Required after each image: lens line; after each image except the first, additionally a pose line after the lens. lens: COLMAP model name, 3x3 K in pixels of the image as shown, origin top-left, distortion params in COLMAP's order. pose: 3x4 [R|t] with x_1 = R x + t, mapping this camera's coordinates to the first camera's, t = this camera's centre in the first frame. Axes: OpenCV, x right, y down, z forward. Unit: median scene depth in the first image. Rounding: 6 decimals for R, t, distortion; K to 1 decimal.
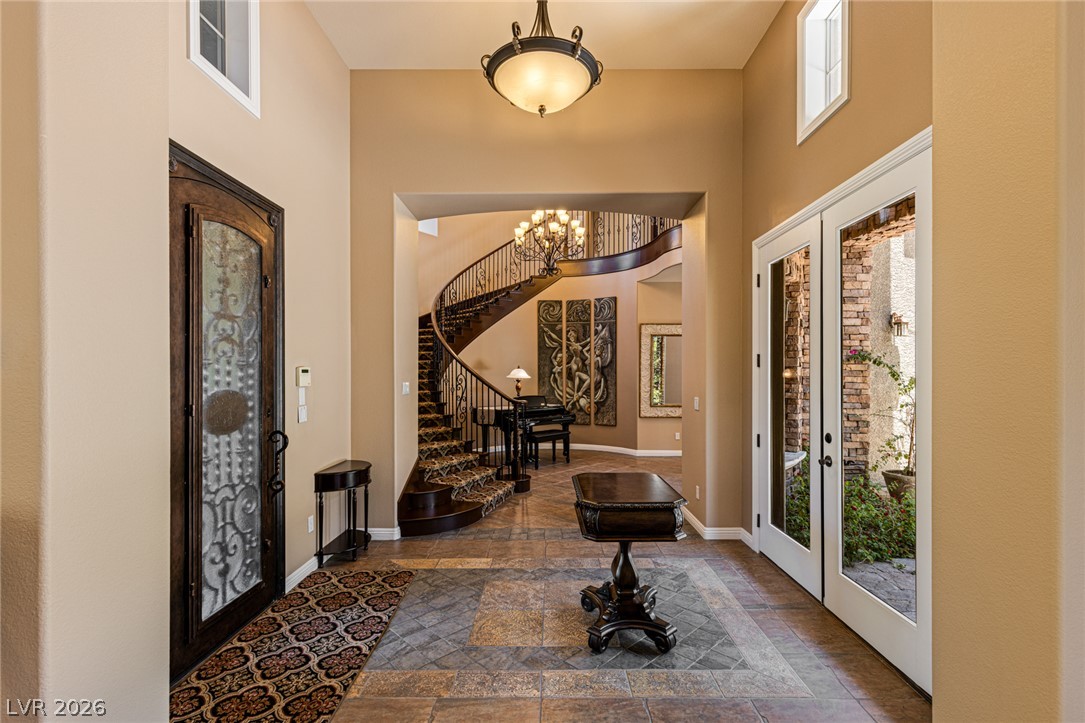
lens RADIAL K [[490.6, 0, 549.6], [0, 490.6, 373.9], [0, 0, 1]] dist [0.014412, 0.000291]
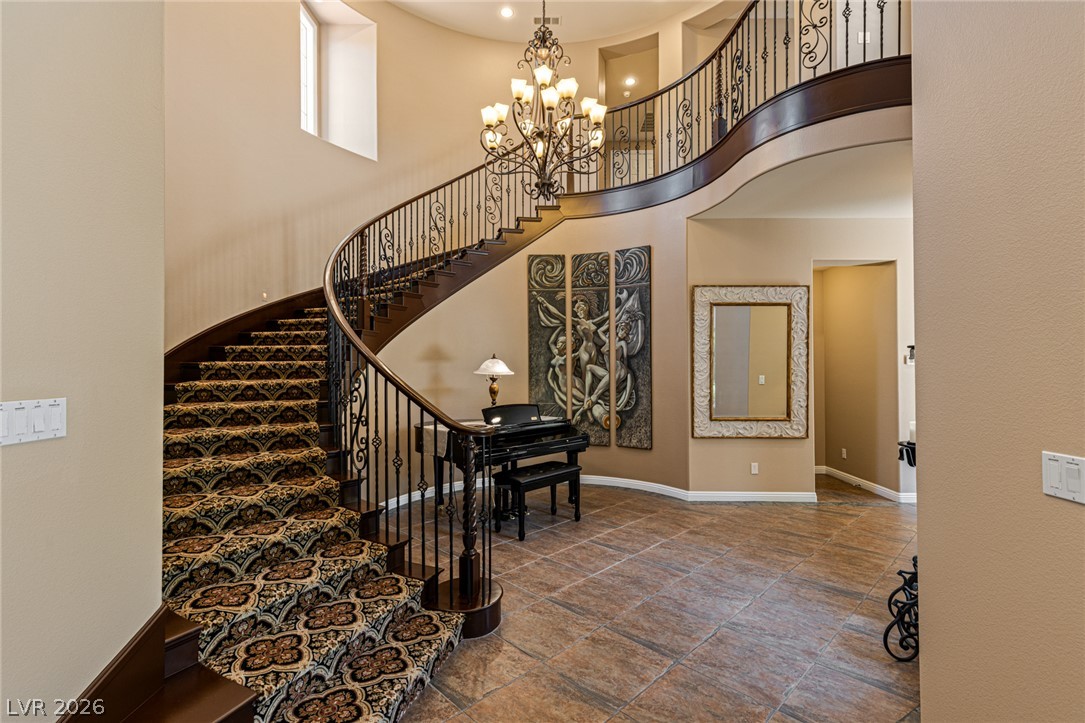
lens RADIAL K [[490.6, 0, 560.0], [0, 490.6, 341.4], [0, 0, 1]] dist [0.014412, 0.000291]
pose [[0.999808, -0.003168, 0.019320, 0.005919], [0.004191, 0.998578, -0.053143, -0.000025], [-0.019124, 0.053214, 0.998400, 0.384206]]
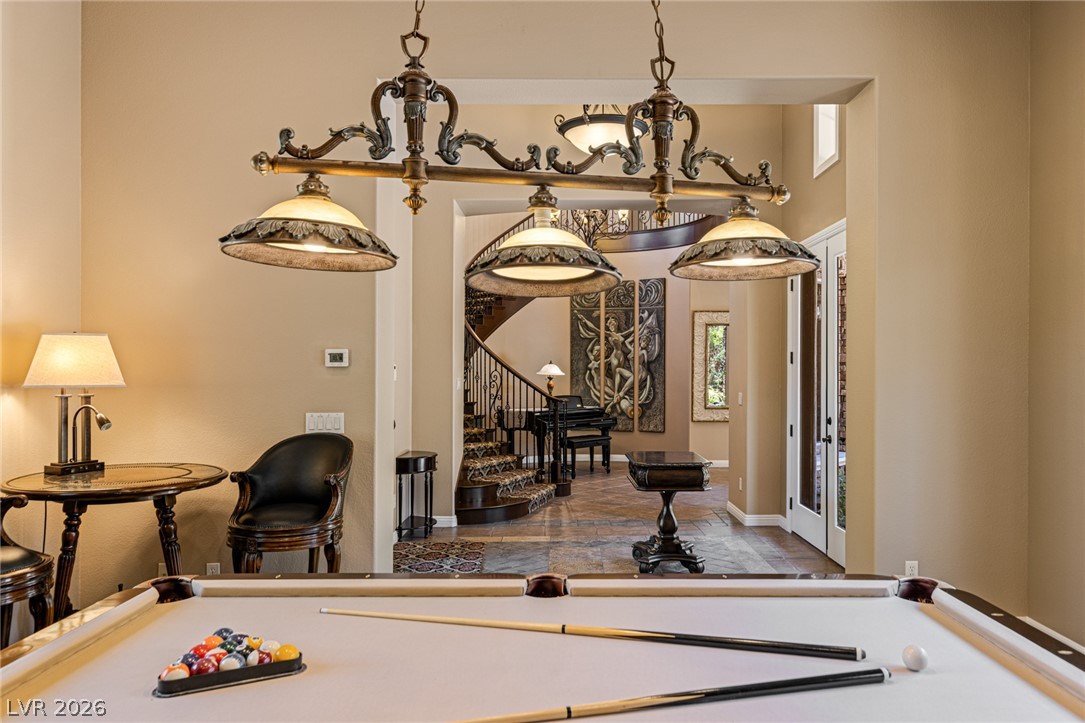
lens RADIAL K [[771.7, 0, 554.7], [0, 771.7, 401.4], [0, 0, 1]] dist [0.000506, 0.008213]
pose [[0.999939, 0.000162, -0.011007, -0.039986], [0.000278, 0.999200, 0.039989, 0.000579], [0.011004, -0.039990, 0.999139, -0.336938]]
